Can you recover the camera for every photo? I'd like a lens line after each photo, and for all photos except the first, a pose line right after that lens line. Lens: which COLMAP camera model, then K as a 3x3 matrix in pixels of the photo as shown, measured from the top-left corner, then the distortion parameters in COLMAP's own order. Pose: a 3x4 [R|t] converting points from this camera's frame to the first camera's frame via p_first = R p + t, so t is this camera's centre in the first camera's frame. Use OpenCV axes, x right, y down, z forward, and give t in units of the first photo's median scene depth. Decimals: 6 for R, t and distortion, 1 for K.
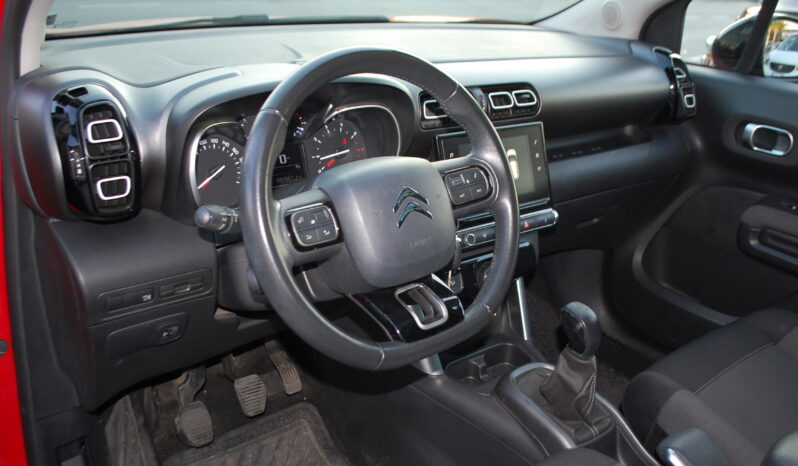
lens RADIAL K [[728.2, 0, 401.6], [0, 728.2, 232.6], [0, 0, 1]] dist [-0.092100, -0.009888]
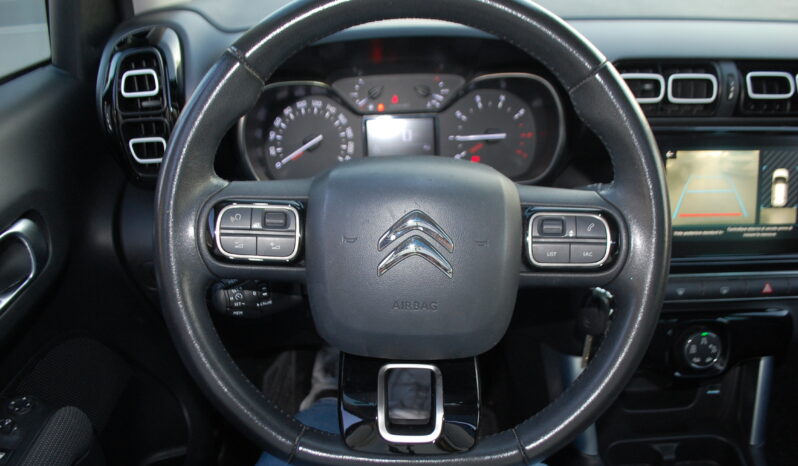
lens RADIAL K [[673.4, 0, 392.9], [0, 673.4, 264.8], [0, 0, 1]] dist [-0.089771, 0.015860]
pose [[0.797508, 0.236556, -0.554997, 0.246569], [-0.157303, 0.969636, 0.187249, -0.095128], [0.582440, -0.062030, 0.810504, 0.382208]]
